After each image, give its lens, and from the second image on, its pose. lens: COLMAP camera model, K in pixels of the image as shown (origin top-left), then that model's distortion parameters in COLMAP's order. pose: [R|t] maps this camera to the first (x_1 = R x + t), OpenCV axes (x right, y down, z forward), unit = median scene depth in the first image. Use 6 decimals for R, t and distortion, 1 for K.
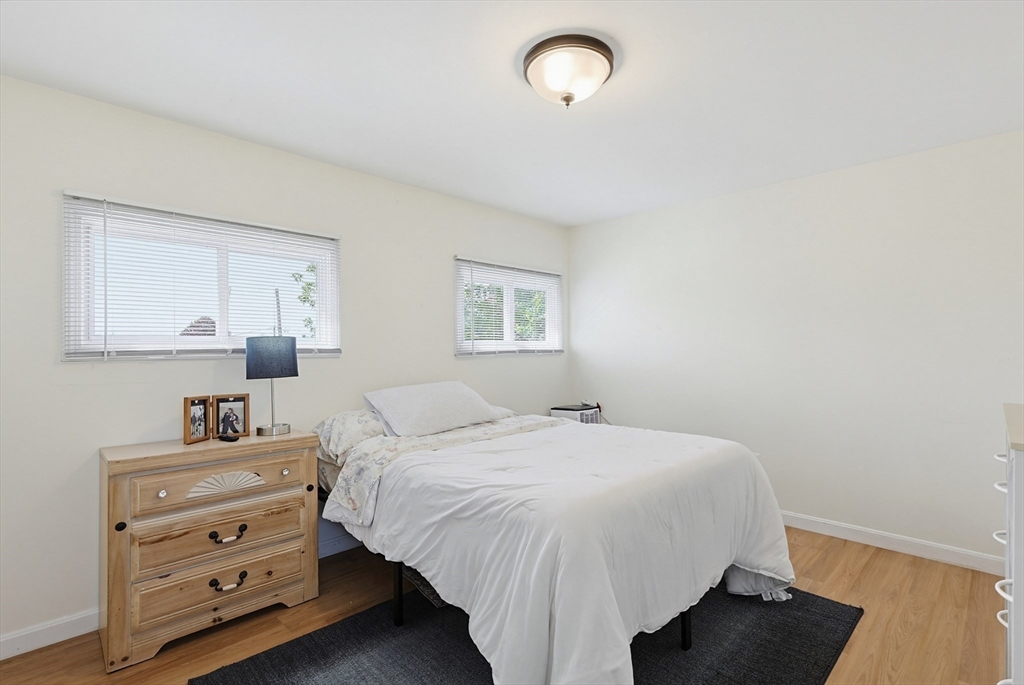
lens RADIAL K [[416.4, 0, 506.9], [0, 416.4, 346.2], [0, 0, 1]] dist [0.003062, -0.000148]
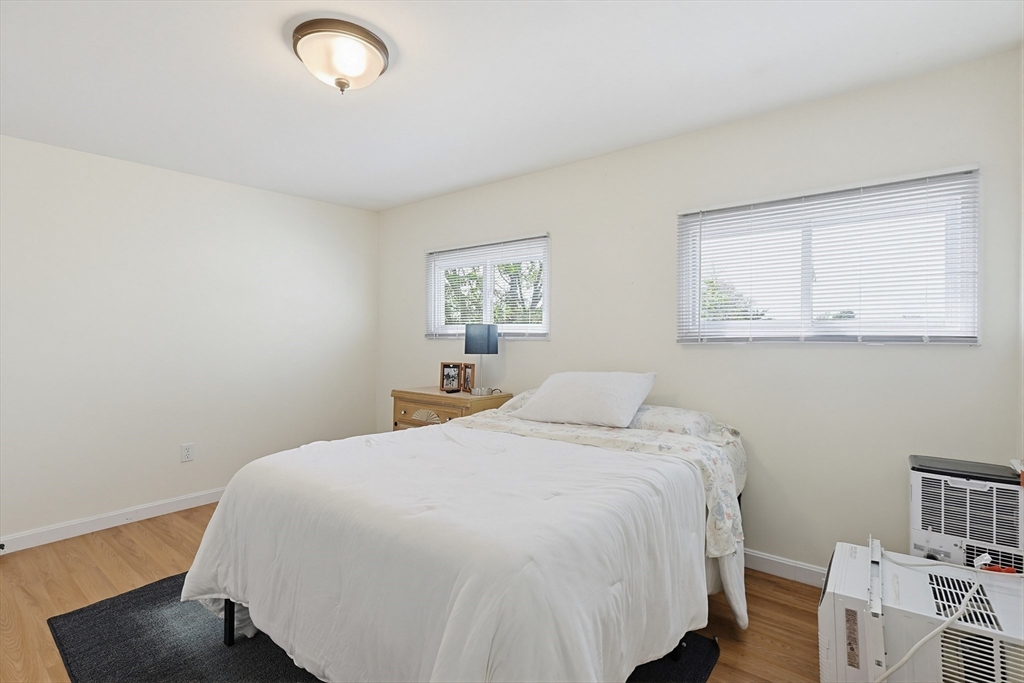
lens RADIAL K [[478.2, 0, 512.0], [0, 478.2, 340.8], [0, 0, 1]] dist [0.002026, -0.000099]
pose [[0.221381, 0.012181, -0.975111, 1.042090], [0.000331, 0.999921, 0.012566, 0.014007], [0.975187, -0.003104, 0.221360, 0.780186]]
